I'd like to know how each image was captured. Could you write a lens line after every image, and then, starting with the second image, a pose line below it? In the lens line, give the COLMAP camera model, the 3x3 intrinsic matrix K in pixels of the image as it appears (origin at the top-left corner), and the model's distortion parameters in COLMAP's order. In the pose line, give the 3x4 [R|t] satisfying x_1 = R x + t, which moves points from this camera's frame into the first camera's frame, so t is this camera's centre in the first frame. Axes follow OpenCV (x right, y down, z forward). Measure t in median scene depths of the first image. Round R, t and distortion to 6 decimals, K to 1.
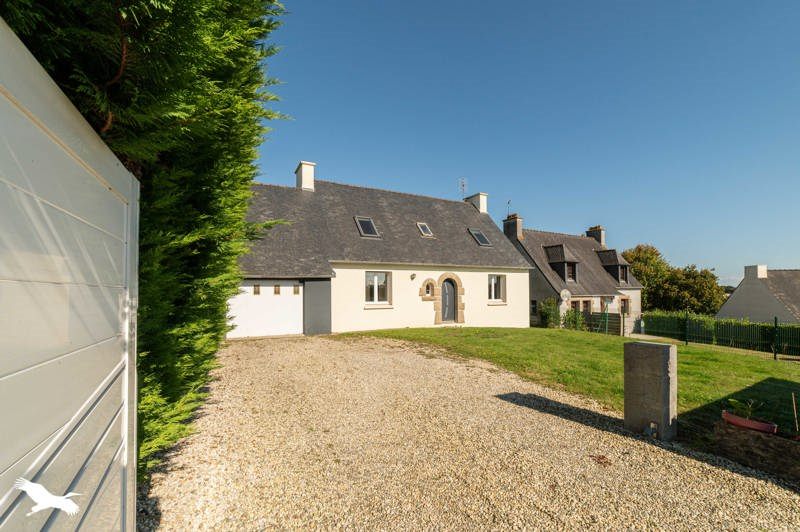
lens RADIAL K [[320.7, 0, 400.7], [0, 320.7, 290.6], [0, 0, 1]] dist [-0.000288, -0.000098]
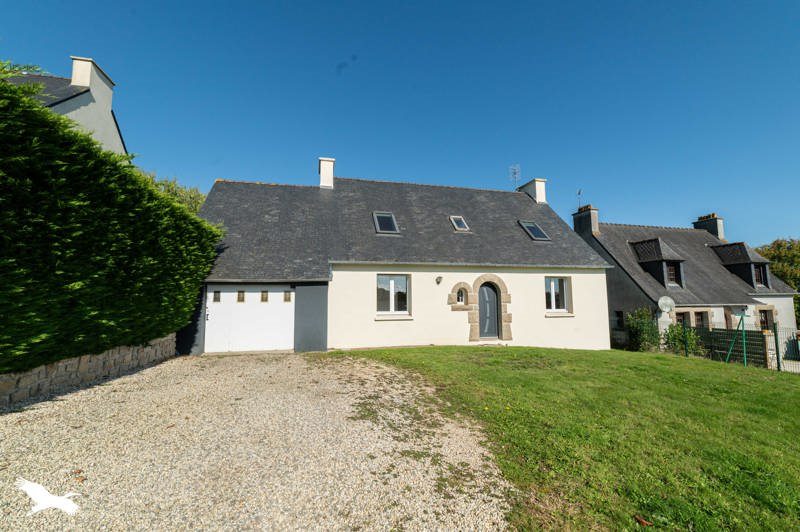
lens RADIAL K [[311.8, 0, 399.1], [0, 311.8, 279.0], [0, 0, 1]] dist [0.001388, 0.000551]
pose [[0.972222, -0.018829, -0.233301, 0.106195], [0.002071, 0.997412, -0.071867, 0.008272], [0.234050, 0.069387, 0.969745, 0.194174]]
